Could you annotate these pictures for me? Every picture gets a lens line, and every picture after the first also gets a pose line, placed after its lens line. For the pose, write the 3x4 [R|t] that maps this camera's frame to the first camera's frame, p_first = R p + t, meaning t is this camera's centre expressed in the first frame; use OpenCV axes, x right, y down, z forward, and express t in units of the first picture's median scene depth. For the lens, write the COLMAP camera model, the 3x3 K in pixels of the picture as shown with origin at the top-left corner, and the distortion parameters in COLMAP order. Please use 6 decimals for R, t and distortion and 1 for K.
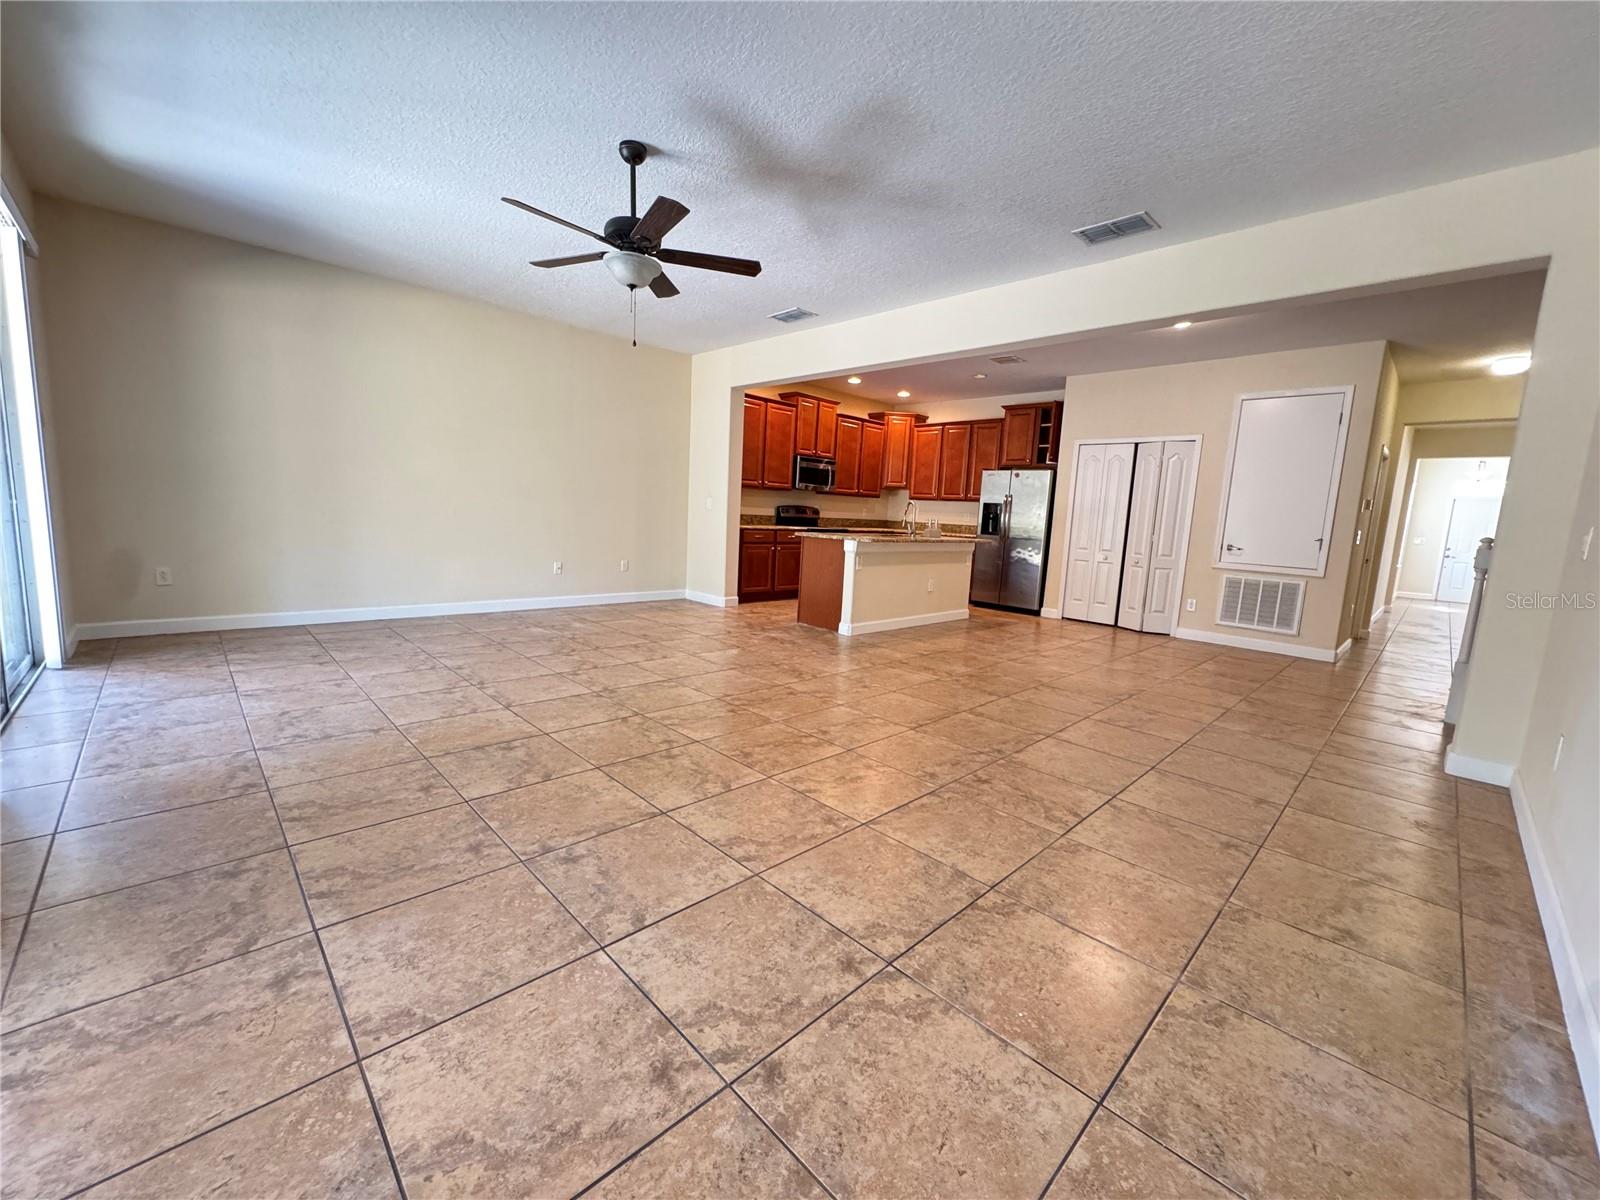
lens RADIAL K [[641.7, 0, 800.8], [0, 641.7, 599.2], [0, 0, 1]] dist [-0.000699, 0.000318]
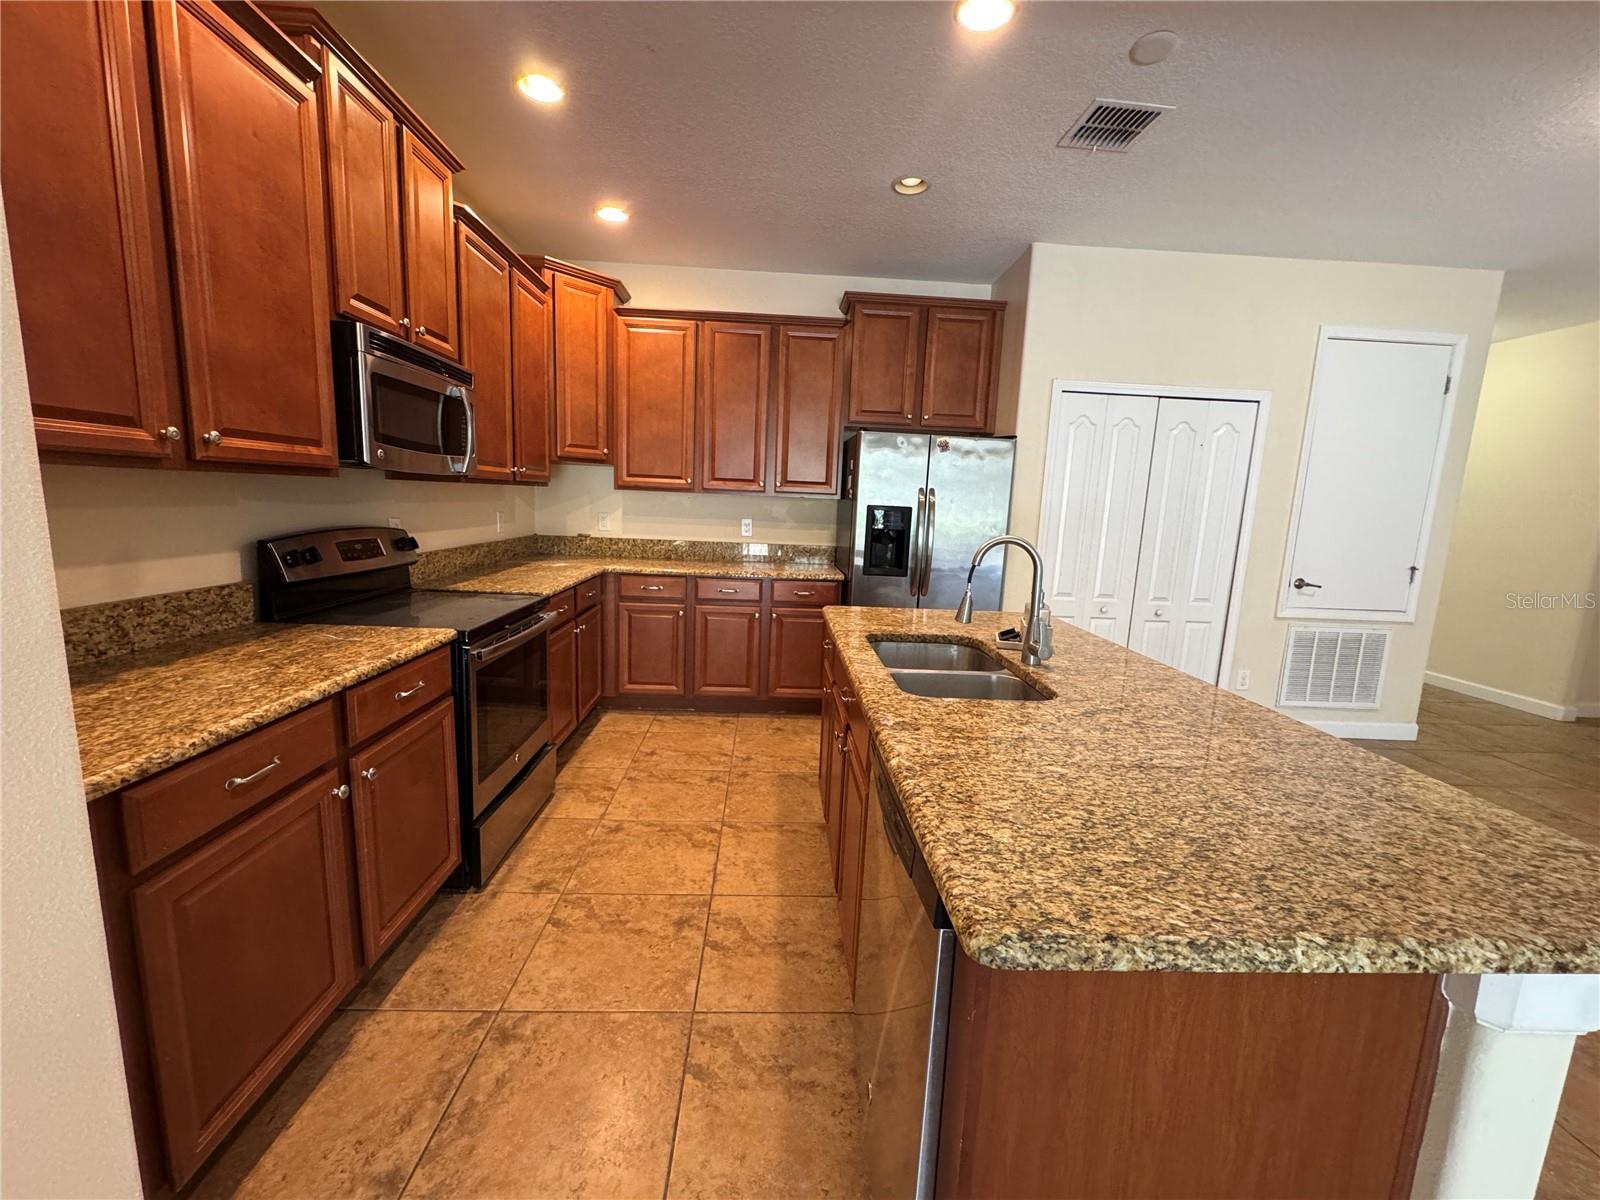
lens RADIAL K [[641.7, 0, 795.6], [0, 641.7, 595.4], [0, 0, 1]] dist [-0.000699, 0.000318]
pose [[0.665175, -0.133589, 0.734640, -0.166434], [0.094185, 0.991018, 0.094931, -0.275351], [-0.740724, 0.006047, 0.671783, 1.505997]]
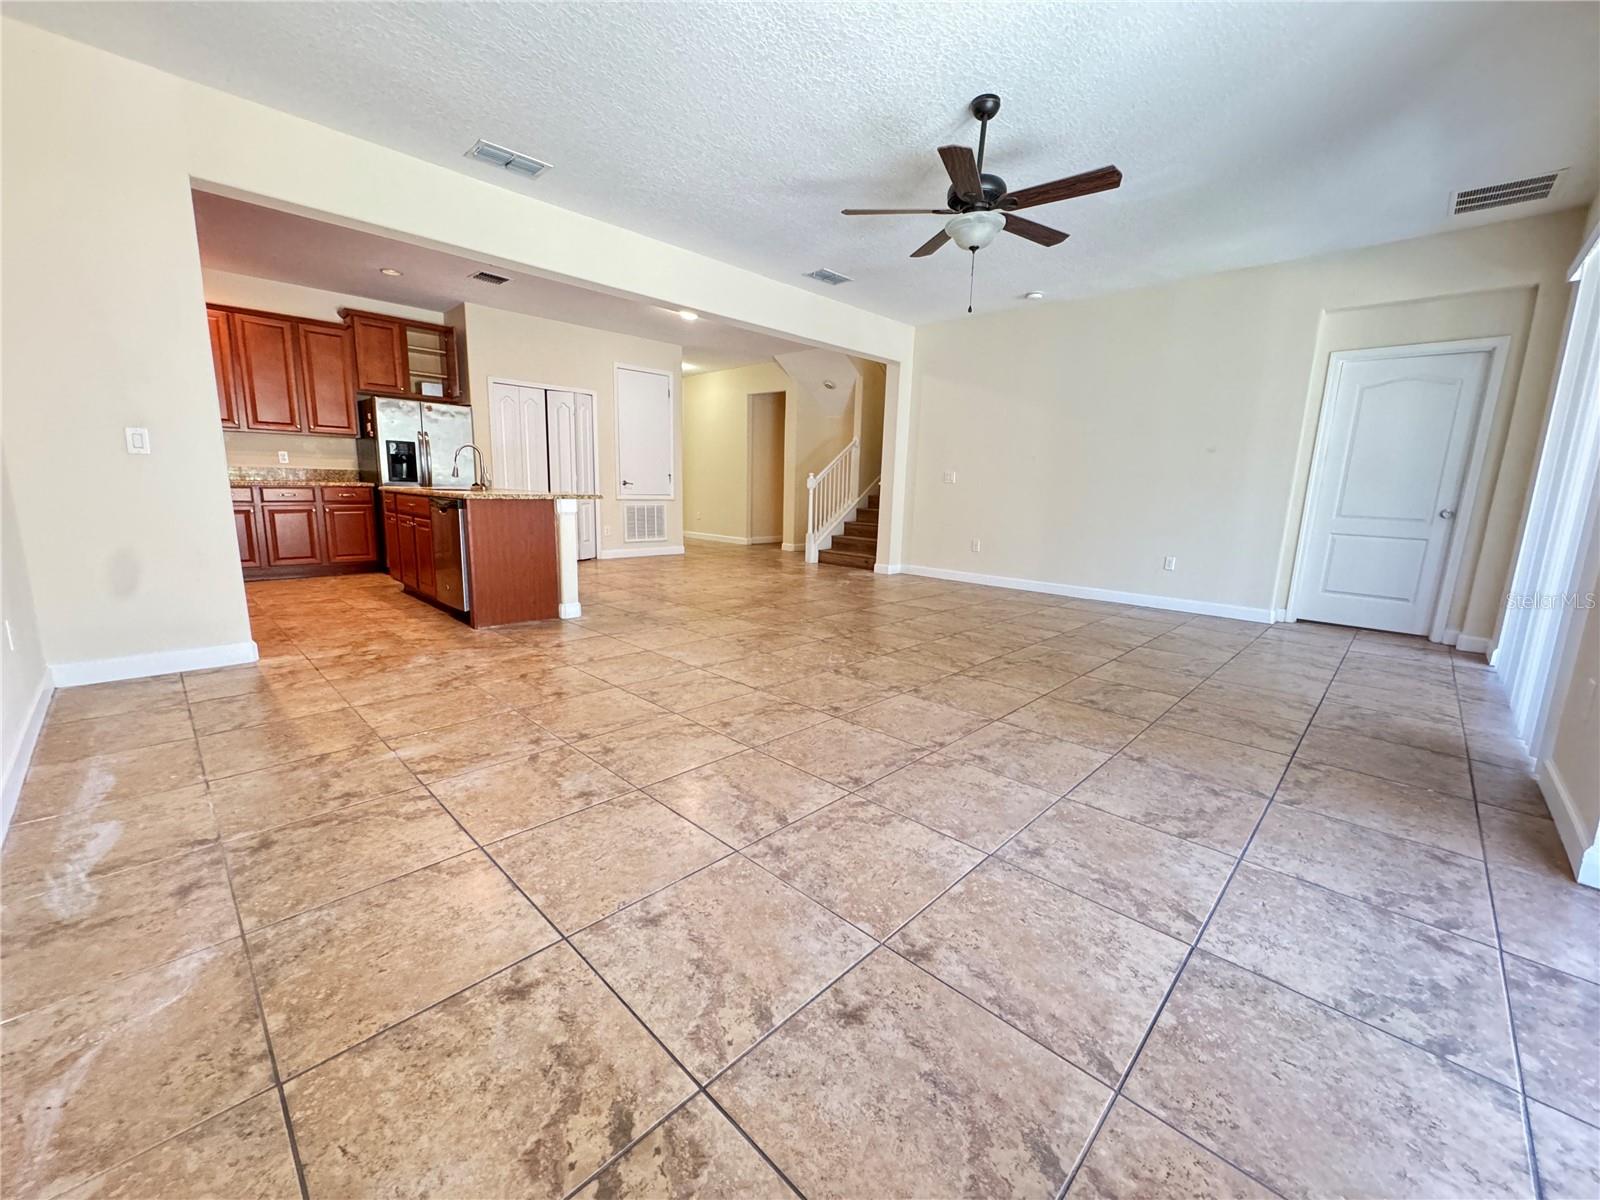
lens RADIAL K [[641.7, 0, 801.1], [0, 641.7, 601.9], [0, 0, 1]] dist [-0.000699, 0.000318]
pose [[-0.031423, -0.232260, 0.972146, -1.074048], [0.107975, 0.966146, 0.234317, -0.181769], [-0.993657, 0.112331, -0.005281, 1.076521]]
